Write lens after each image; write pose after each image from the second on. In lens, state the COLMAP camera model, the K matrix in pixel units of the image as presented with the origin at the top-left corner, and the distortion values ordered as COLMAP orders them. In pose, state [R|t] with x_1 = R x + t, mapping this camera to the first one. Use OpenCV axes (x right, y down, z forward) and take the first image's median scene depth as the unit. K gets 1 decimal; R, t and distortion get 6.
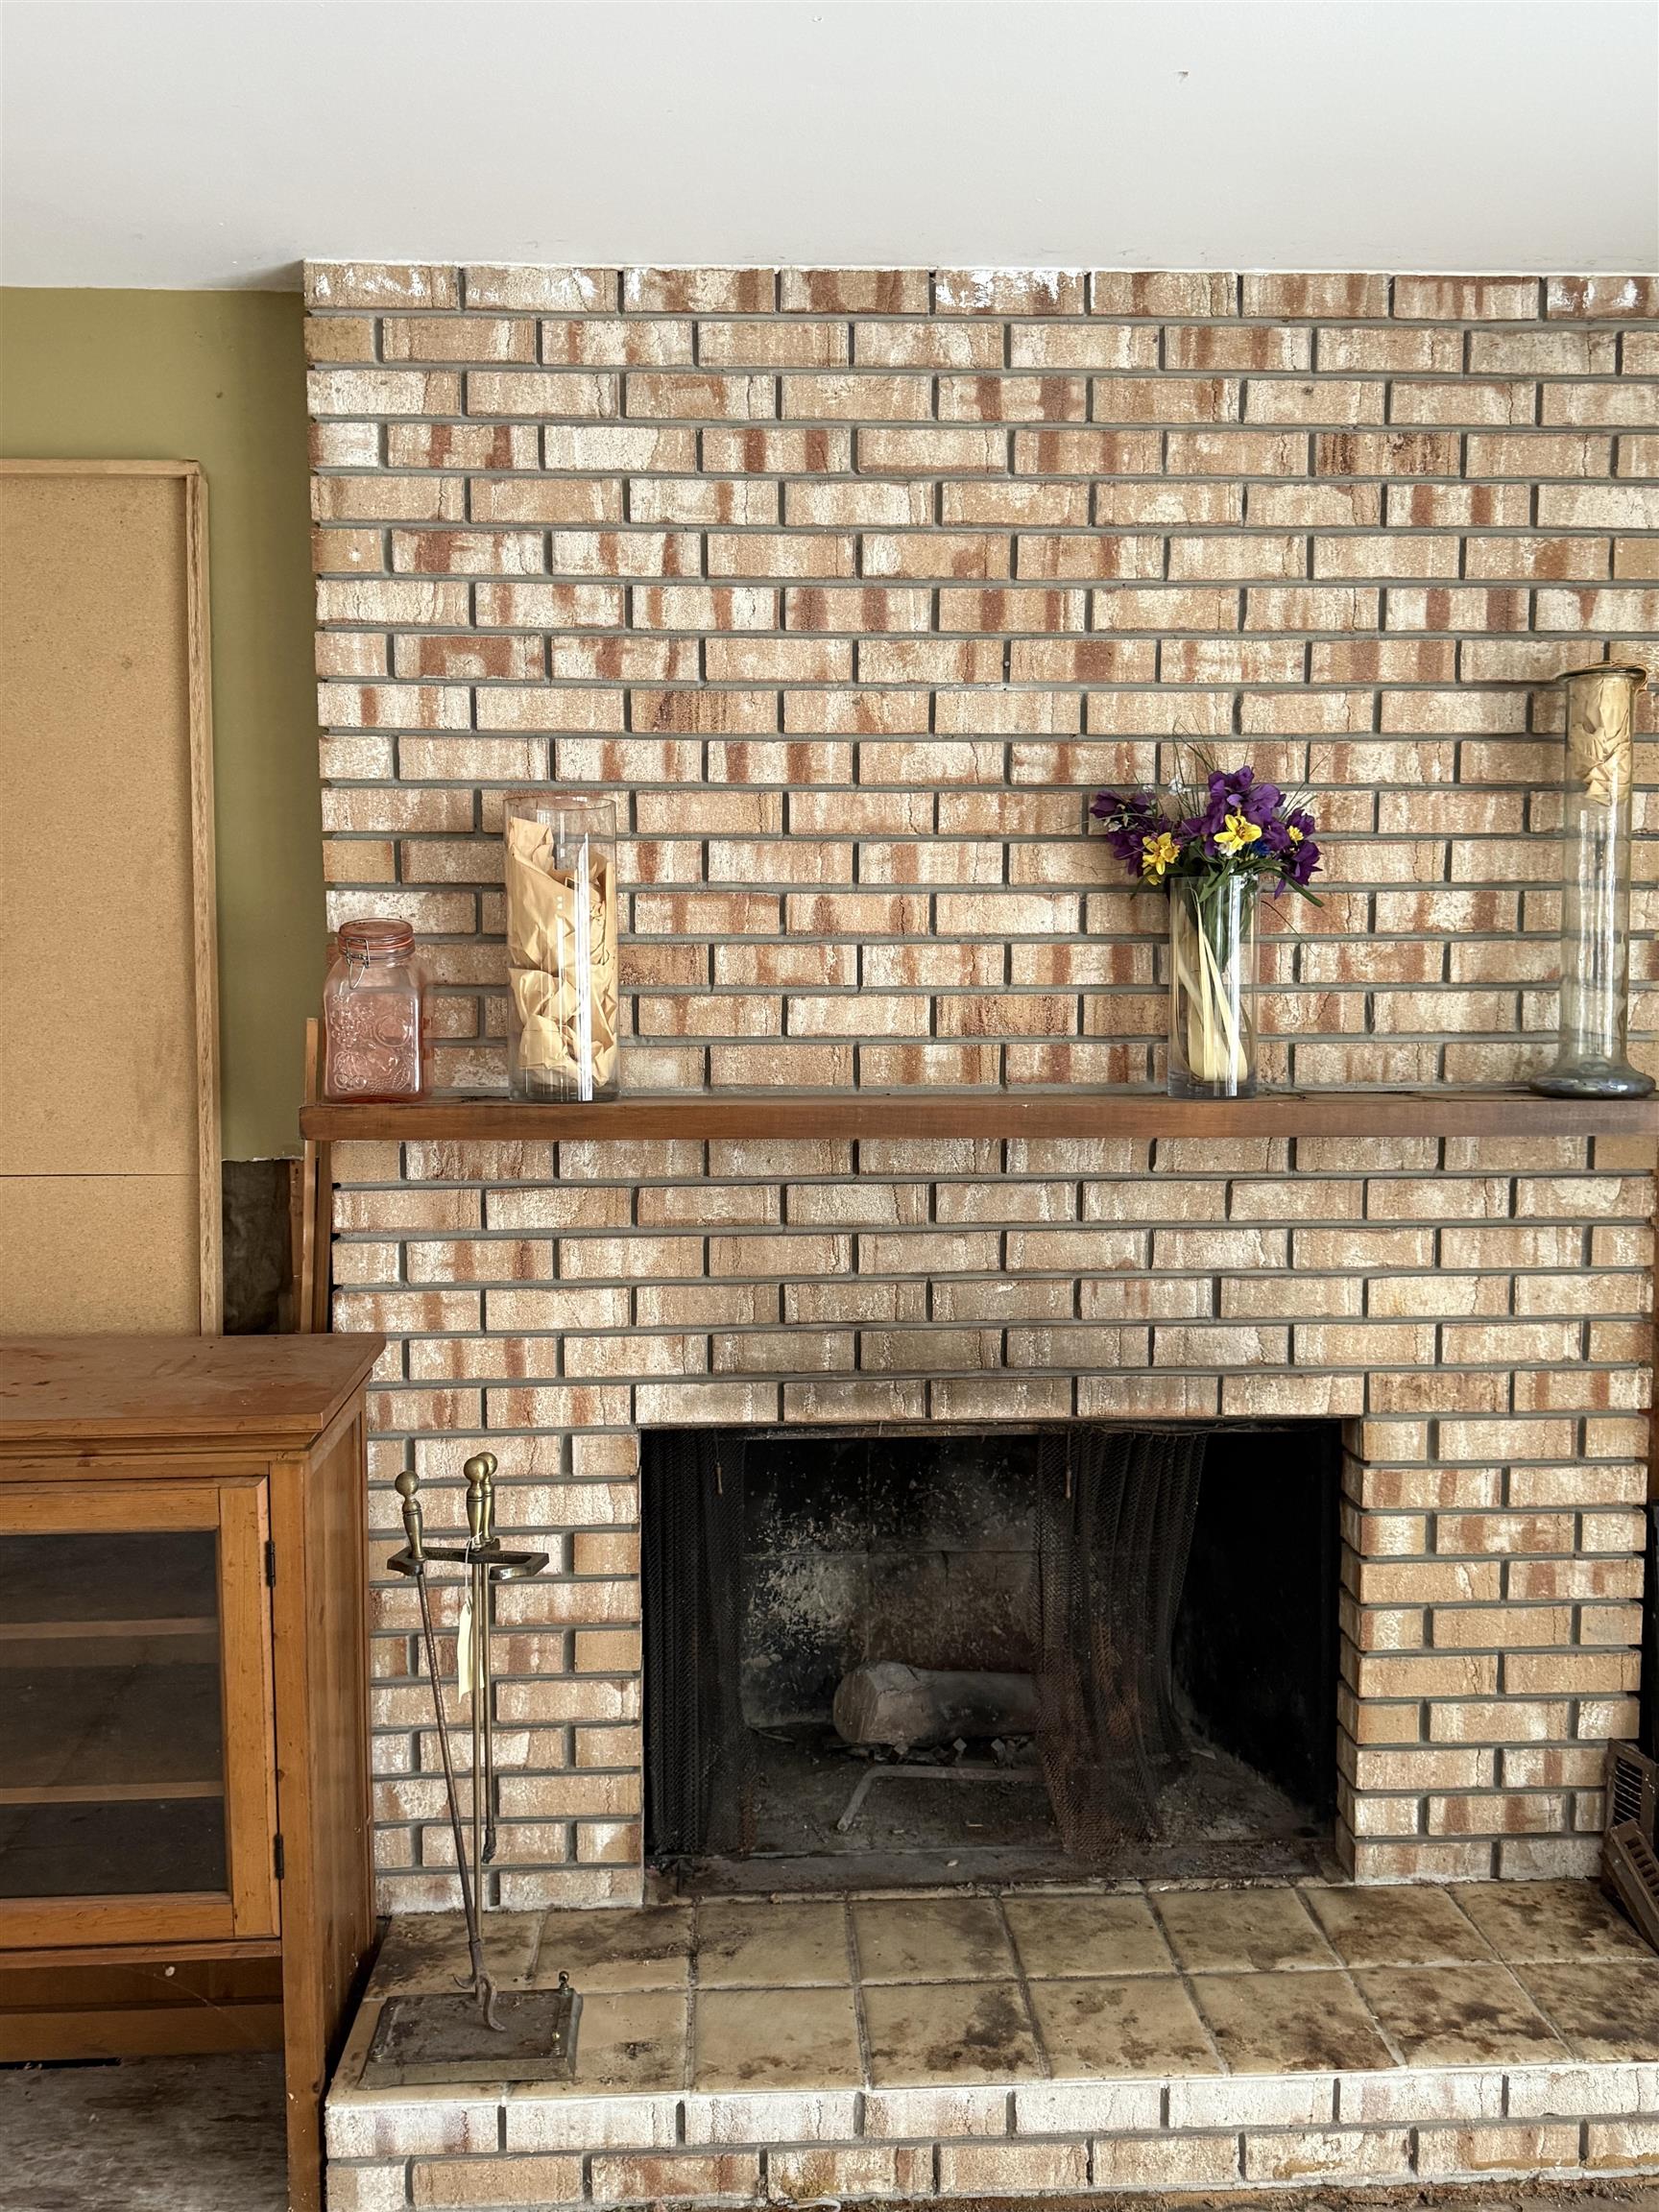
lens RADIAL K [[1802.6, 0, 826.4], [0, 1802.6, 1114.2], [0, 0, 1]] dist [0.084803, -0.098130]
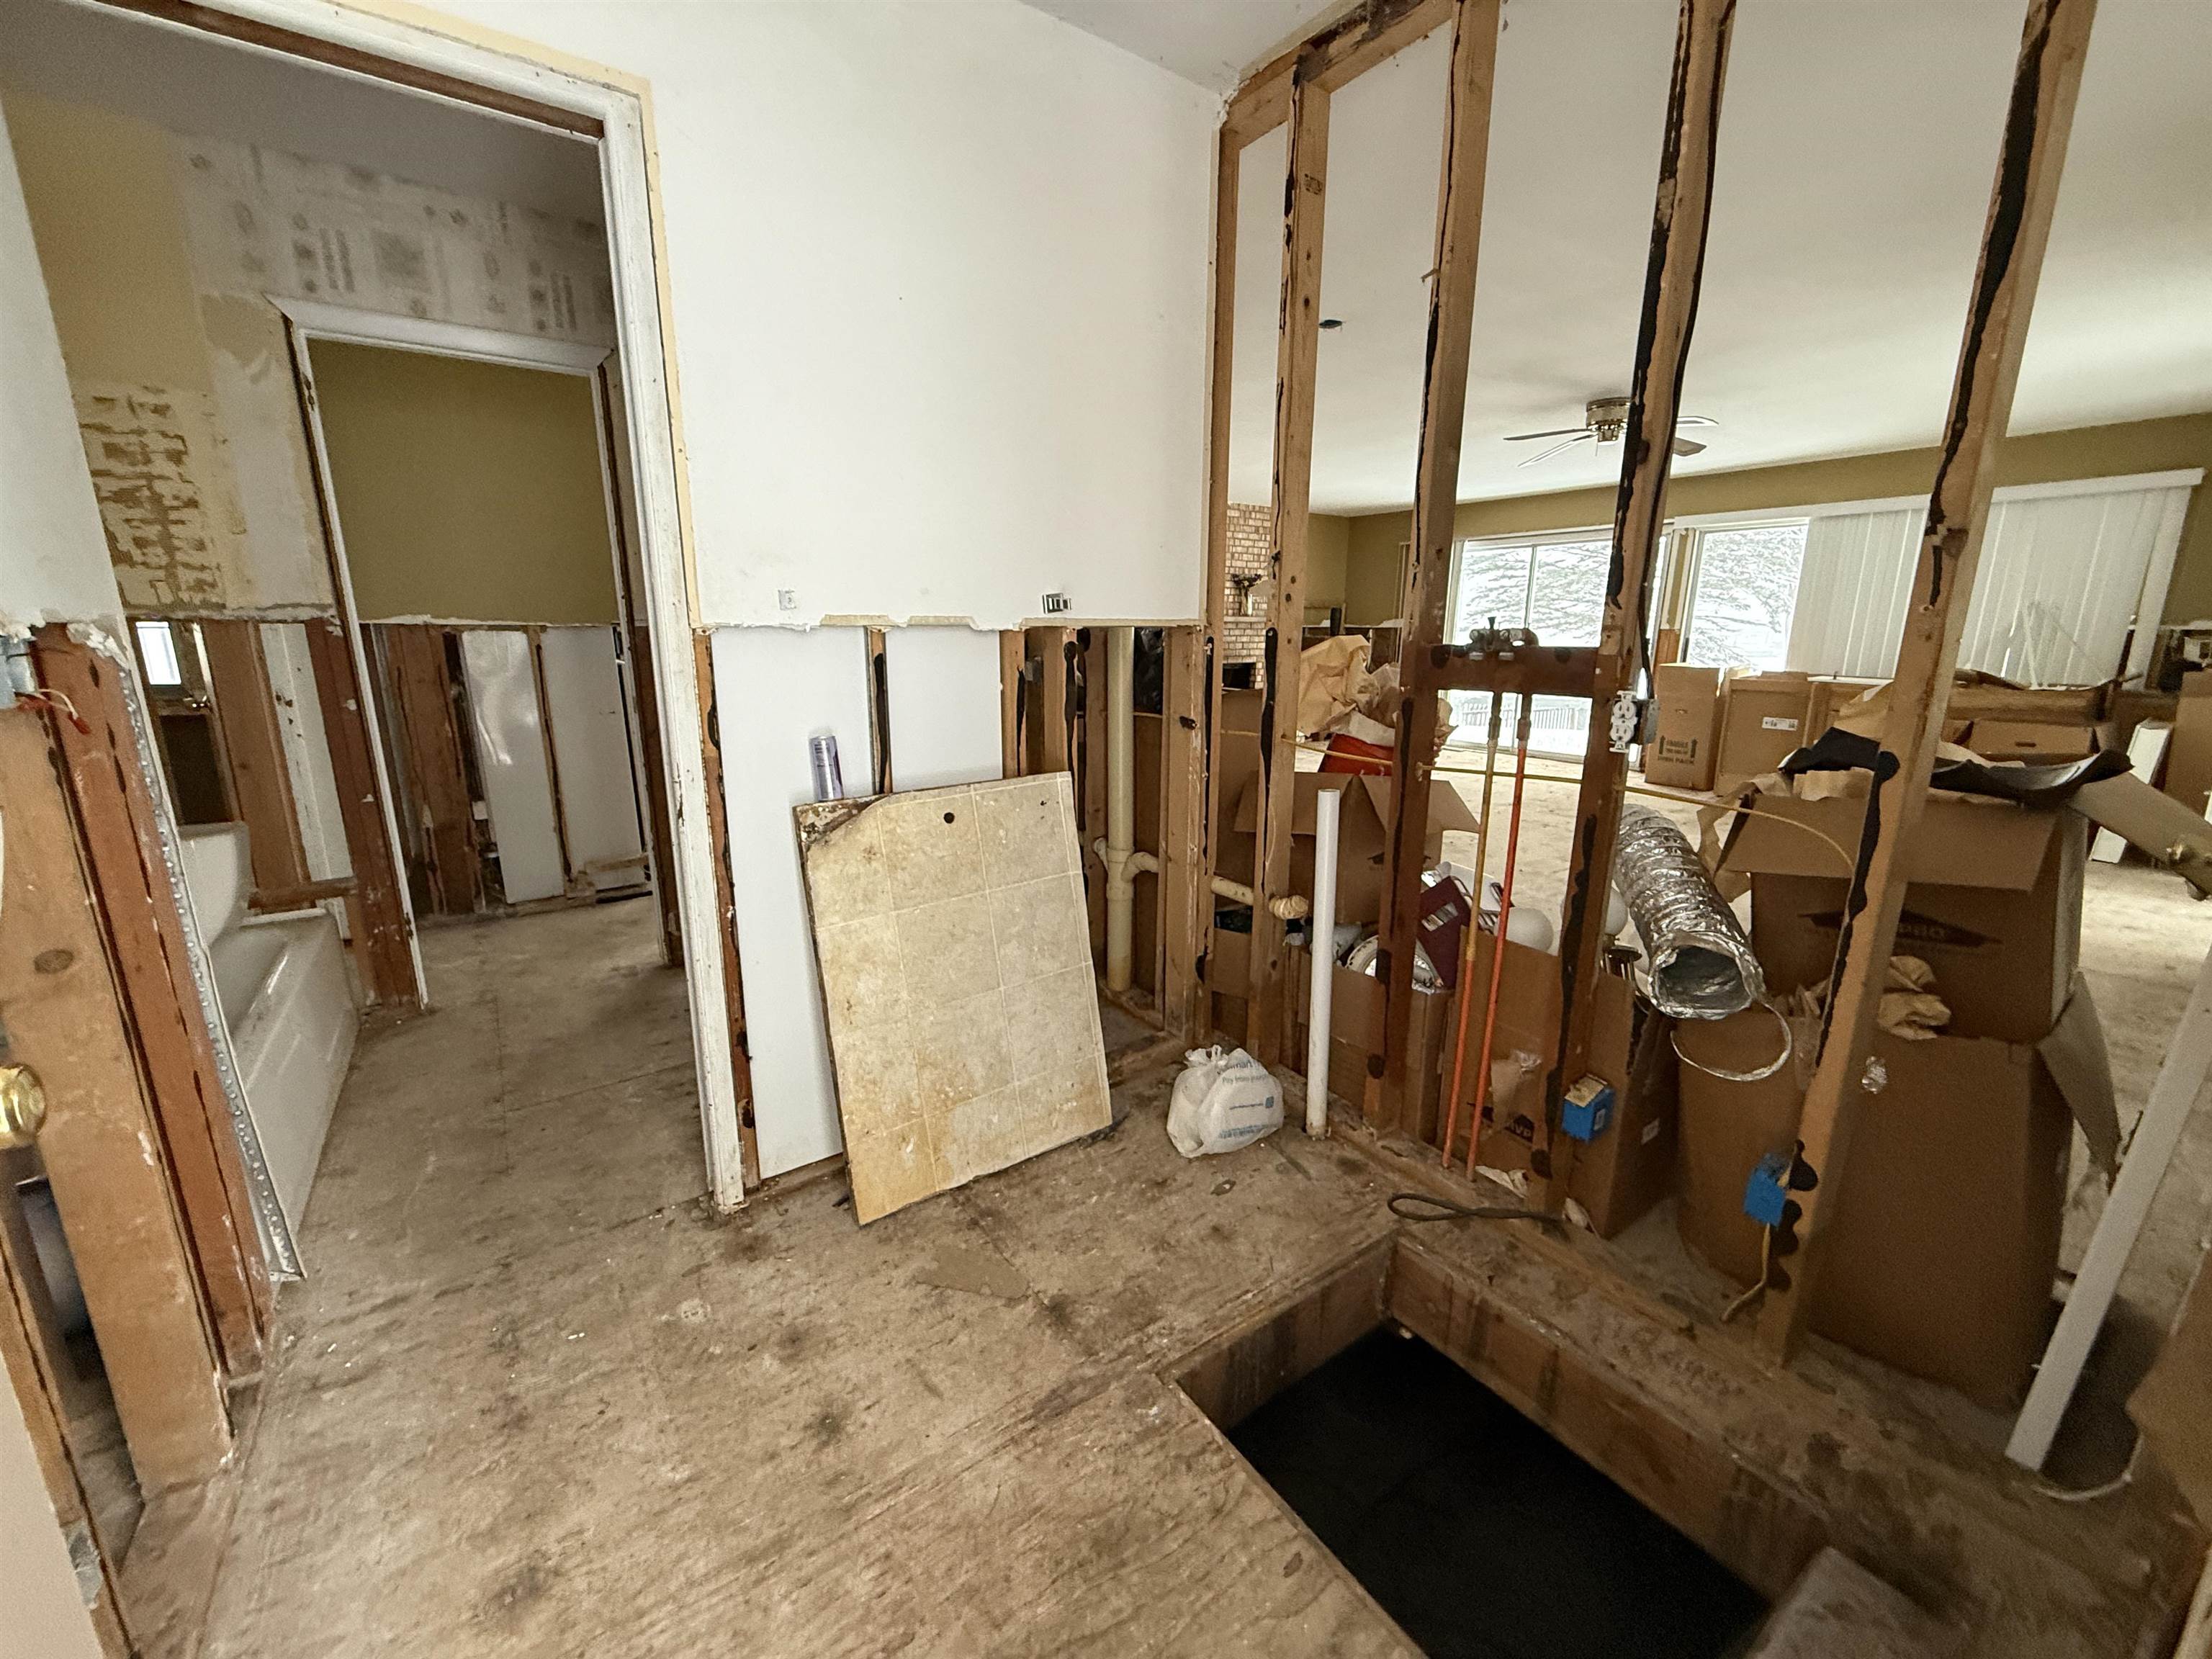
lens RADIAL K [[877.6, 0, 1106.8], [0, 877.6, 827.1], [0, 0, 1]] dist [0.000276, 0.000297]
pose [[0.844697, -0.114615, 0.522828, -2.261888], [0.038148, 0.987211, 0.154785, 0.261767], [-0.533883, -0.110801, 0.838267, -1.824271]]
